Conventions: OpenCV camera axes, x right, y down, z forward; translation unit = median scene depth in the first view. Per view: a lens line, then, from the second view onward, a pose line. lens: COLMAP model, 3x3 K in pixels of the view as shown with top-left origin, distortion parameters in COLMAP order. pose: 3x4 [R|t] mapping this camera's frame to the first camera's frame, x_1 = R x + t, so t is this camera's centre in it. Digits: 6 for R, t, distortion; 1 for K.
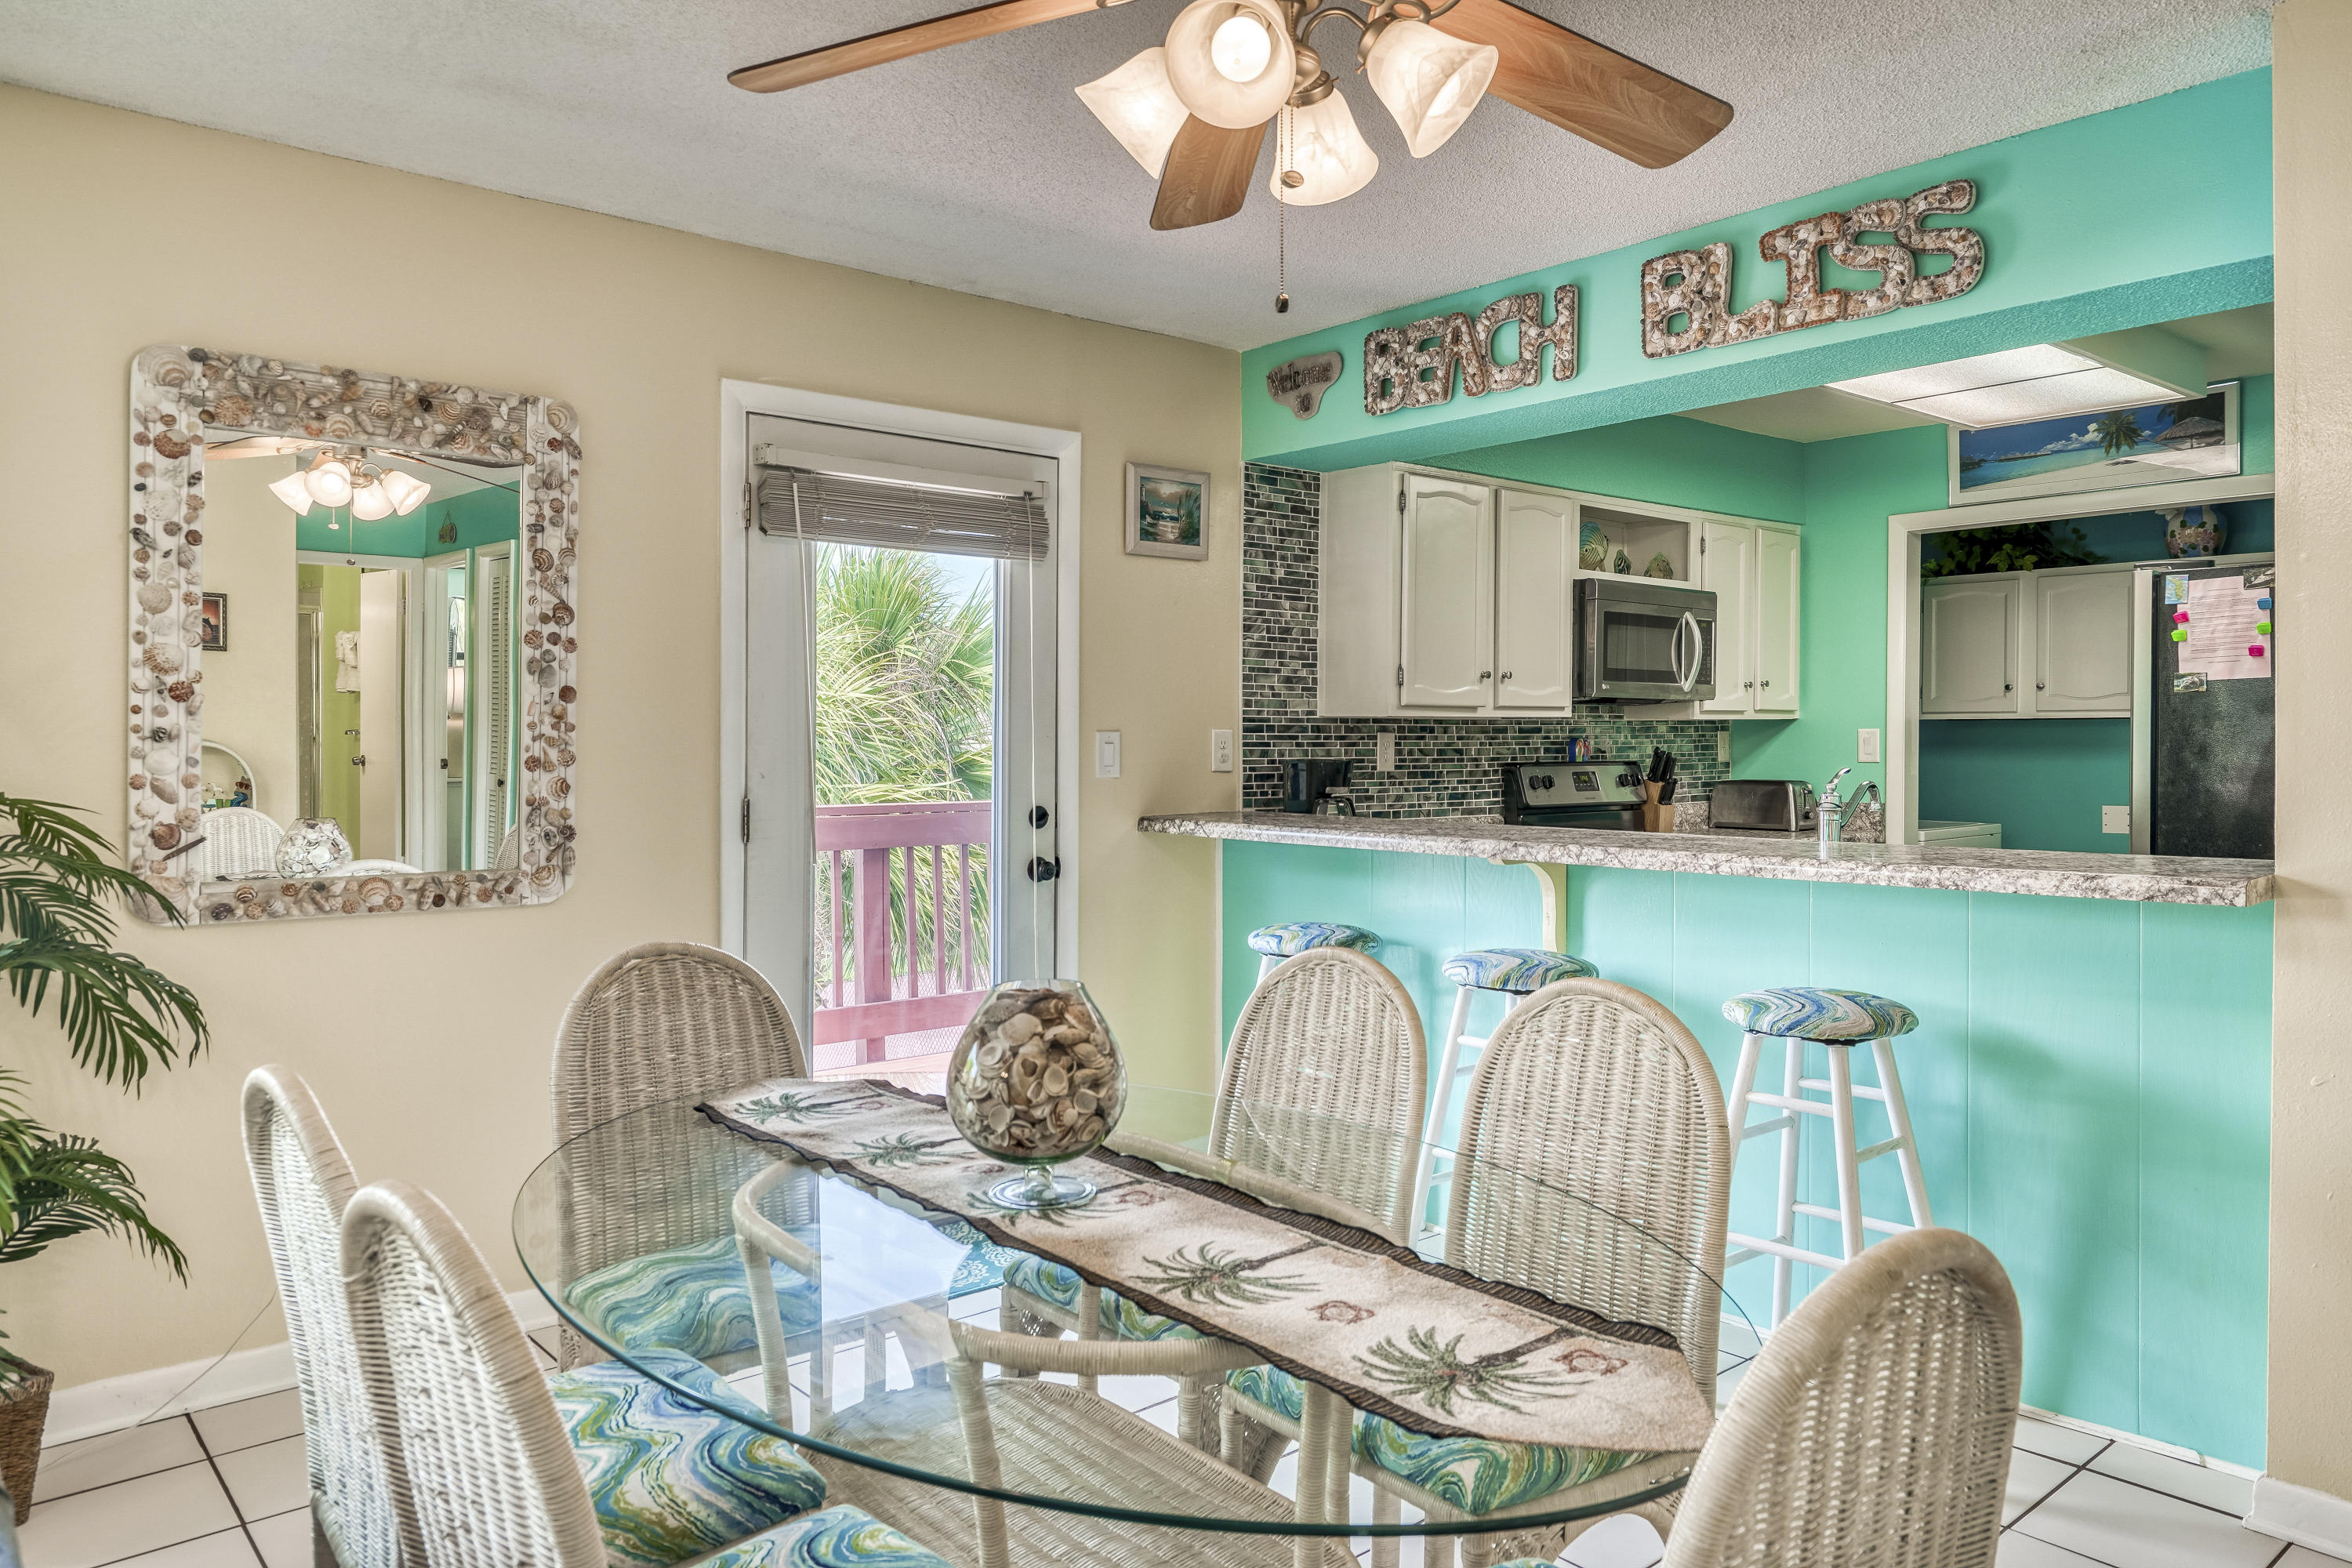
lens RADIAL K [[1576.9, 0, 1189.0], [0, 1576.9, 746.0], [0, 0, 1]] dist [0.013424, 0.000074]
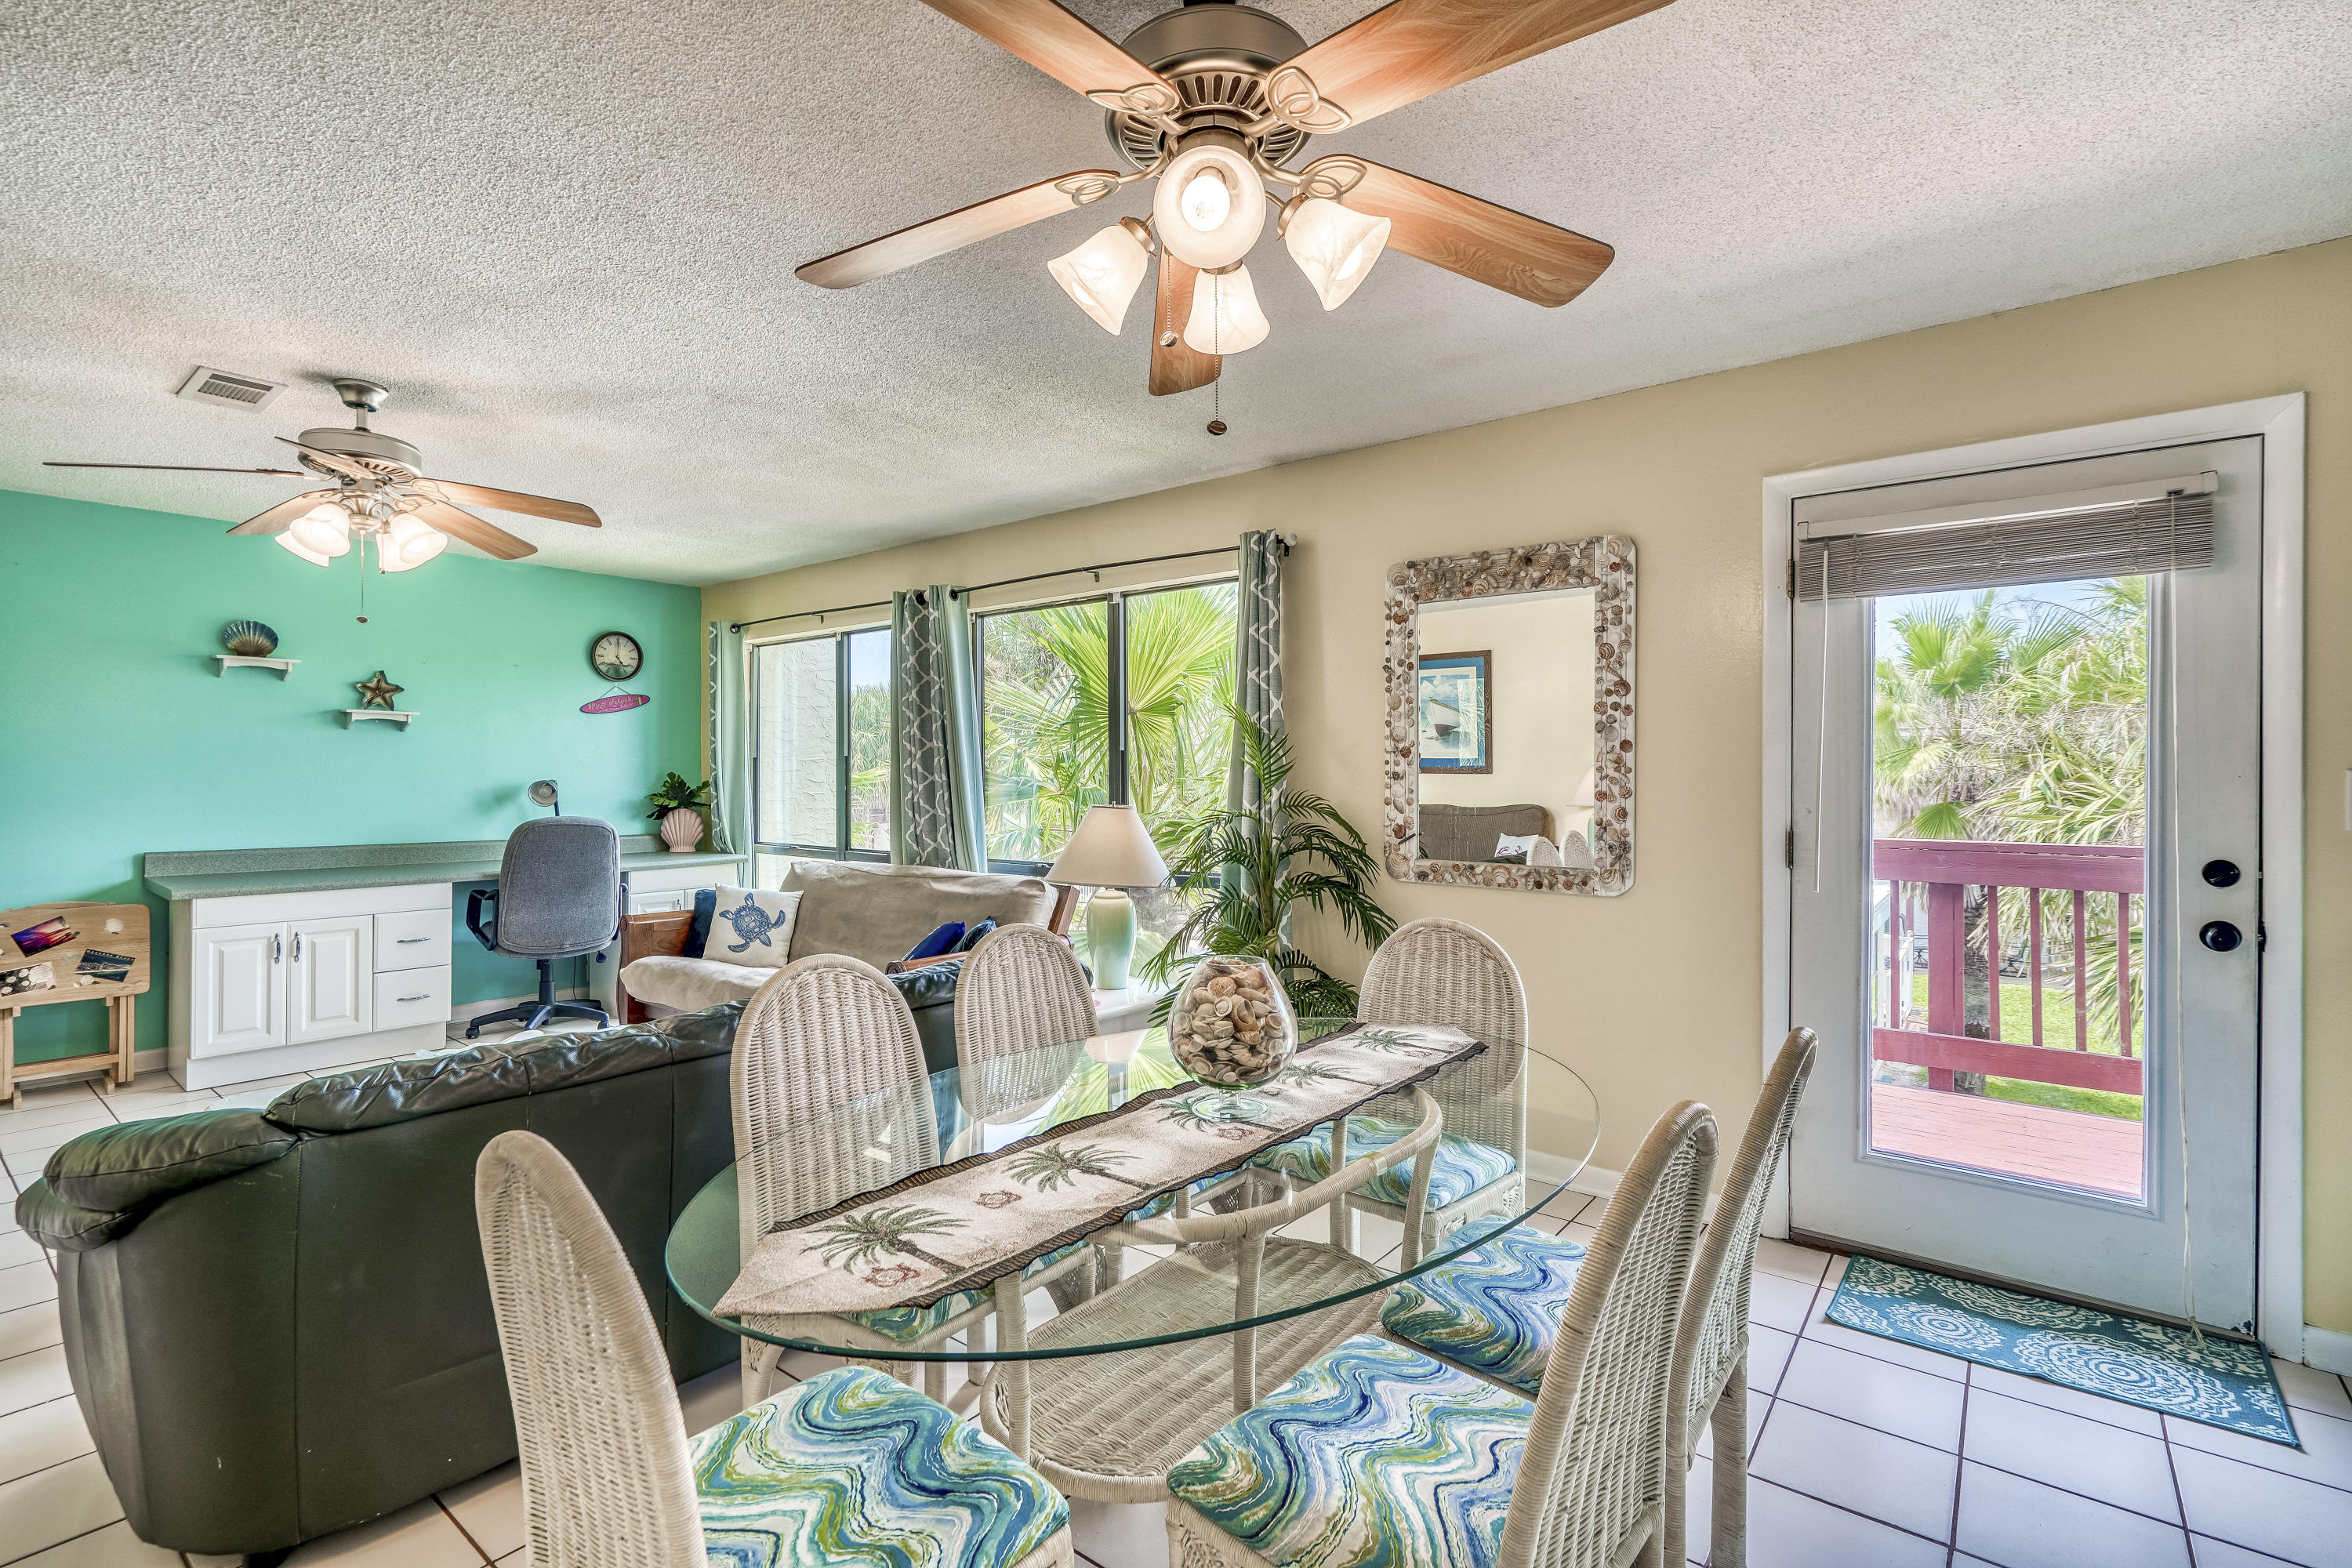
lens RADIAL K [[1092.4, 0, 1143.1], [0, 1092.4, 775.5], [0, 0, 1]] dist [-0.010552, 0.006161]
pose [[0.167913, 0.000471, -0.985802, 0.352521], [-0.003531, 0.999994, -0.000124, -0.004177], [0.985796, 0.003501, 0.167913, 0.321236]]
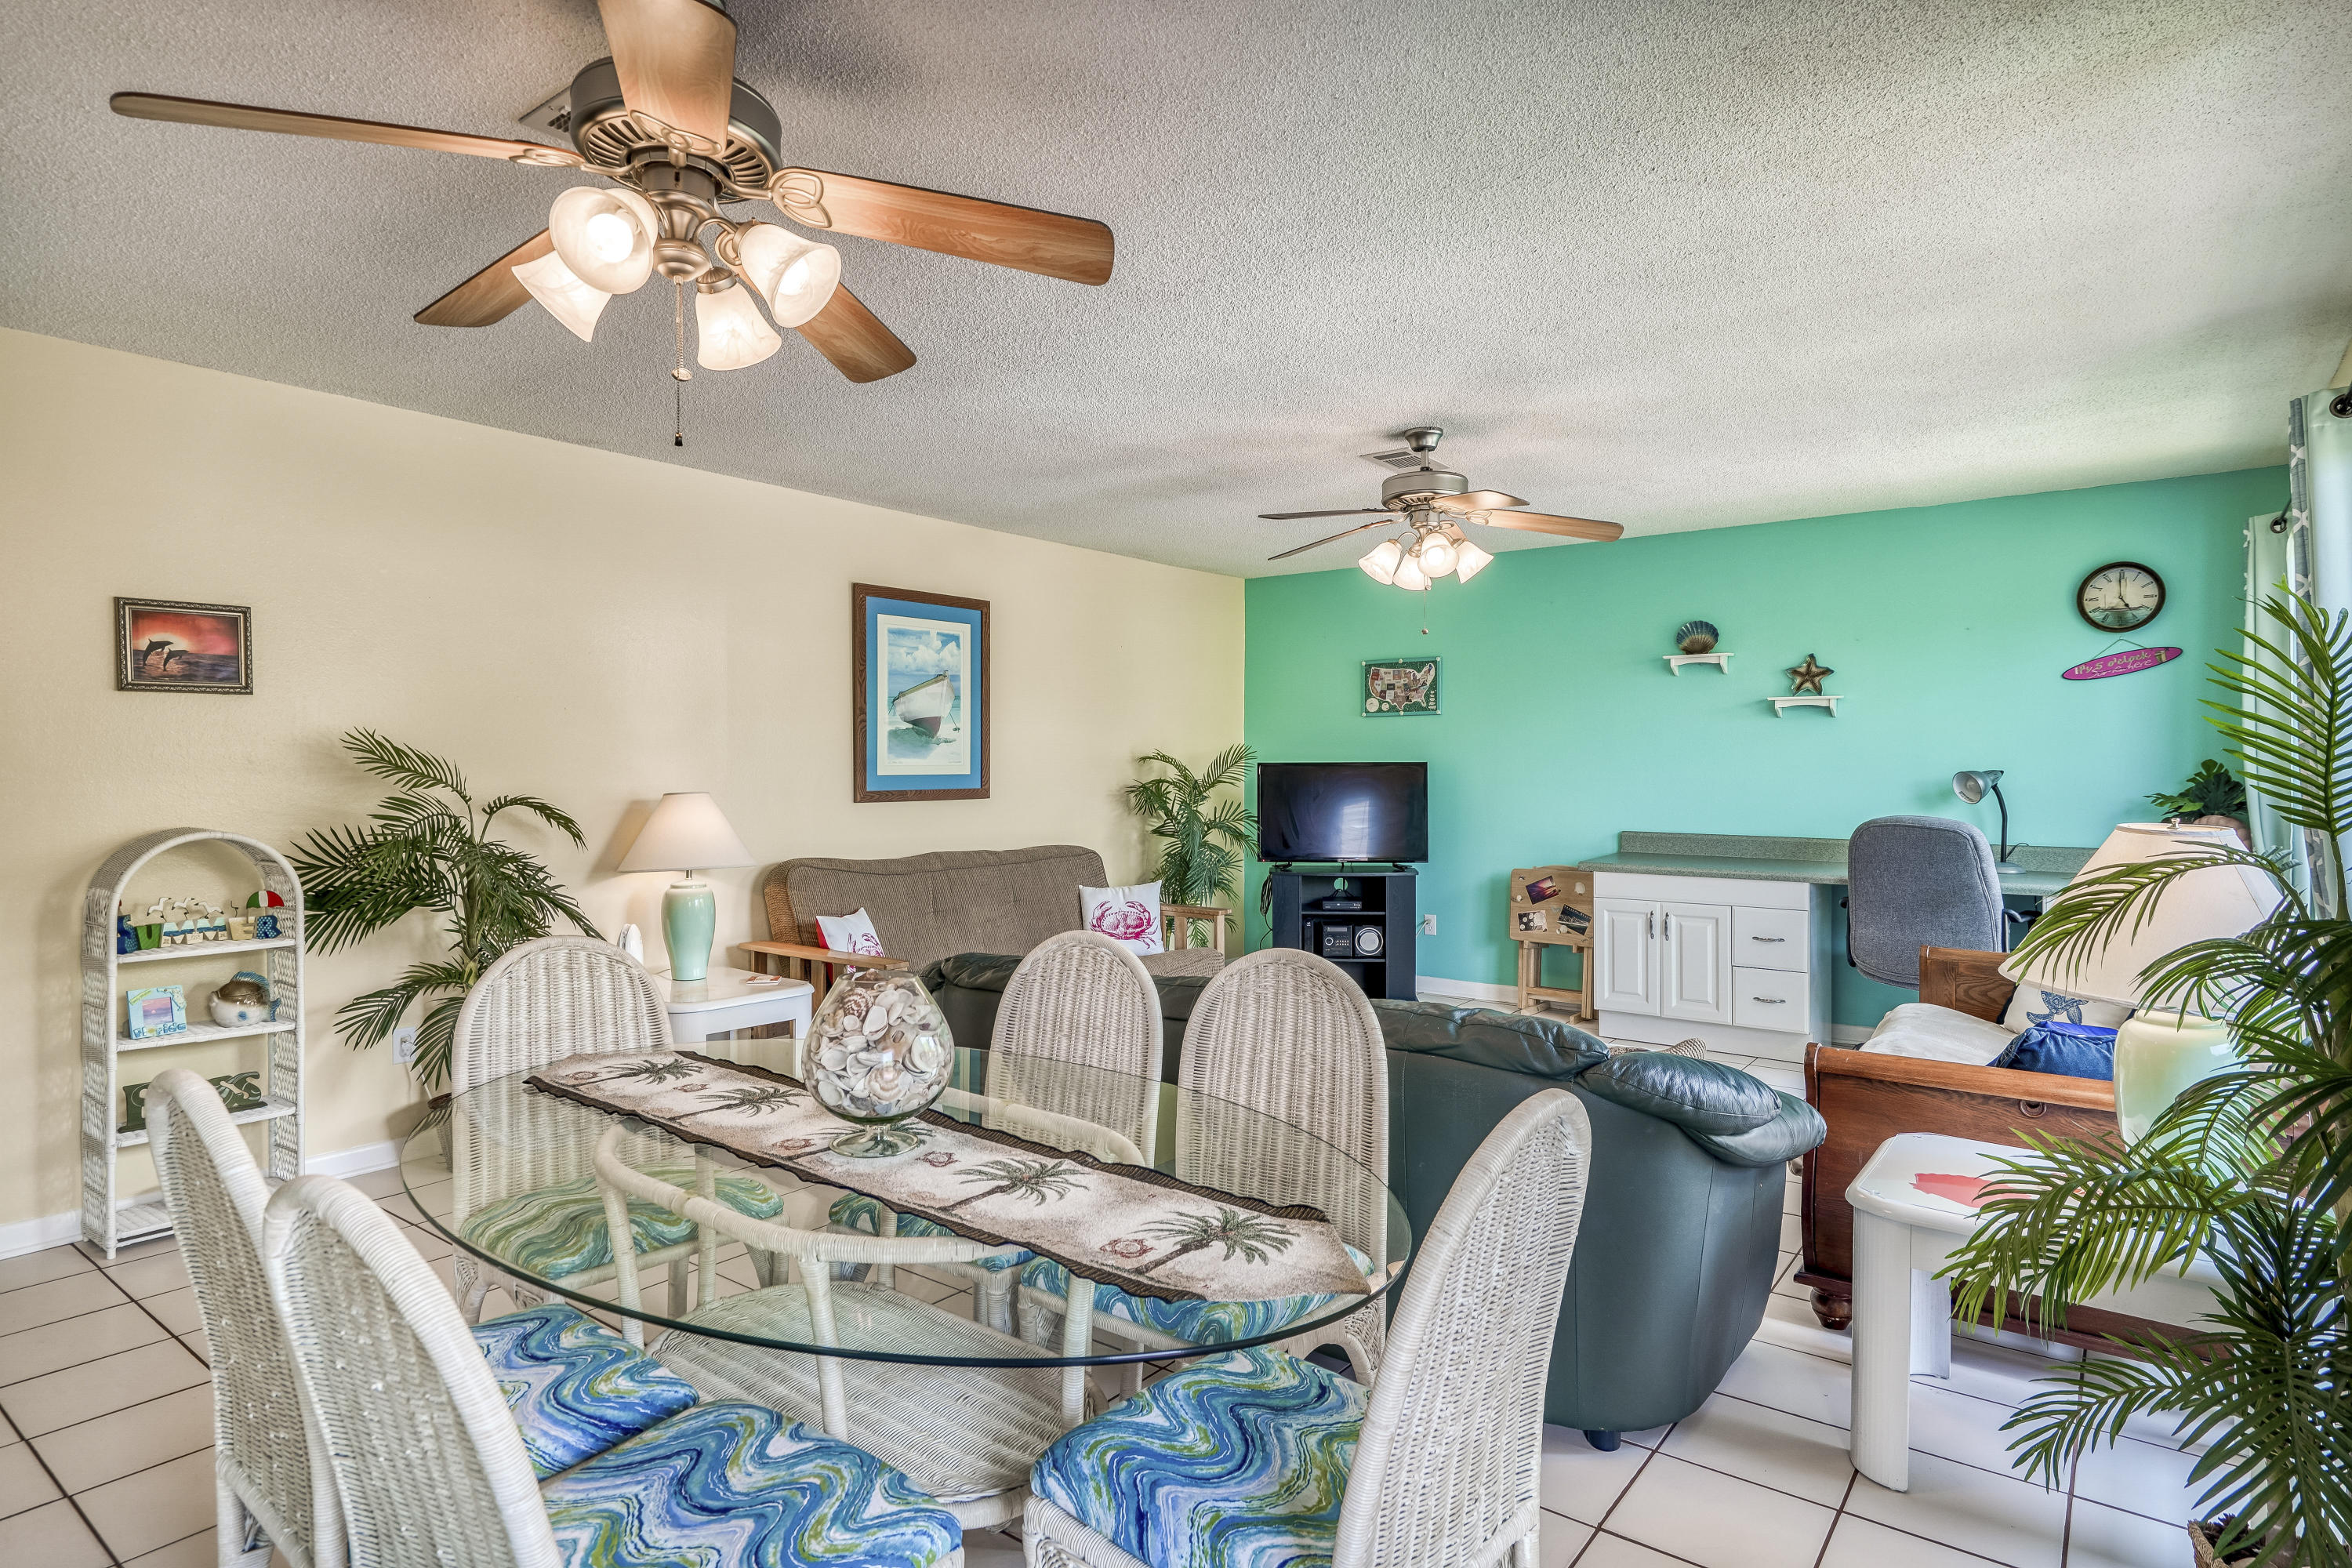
lens RADIAL K [[1260.9, 0, 1174.5], [0, 1260.9, 790.7], [0, 0, 1]] dist [-0.006514, 0.008136]
pose [[-0.980433, 0.006544, -0.196743, -0.045859], [0.002326, 0.999763, 0.021663, -0.004727], [0.196838, 0.020781, -0.980216, 0.836050]]
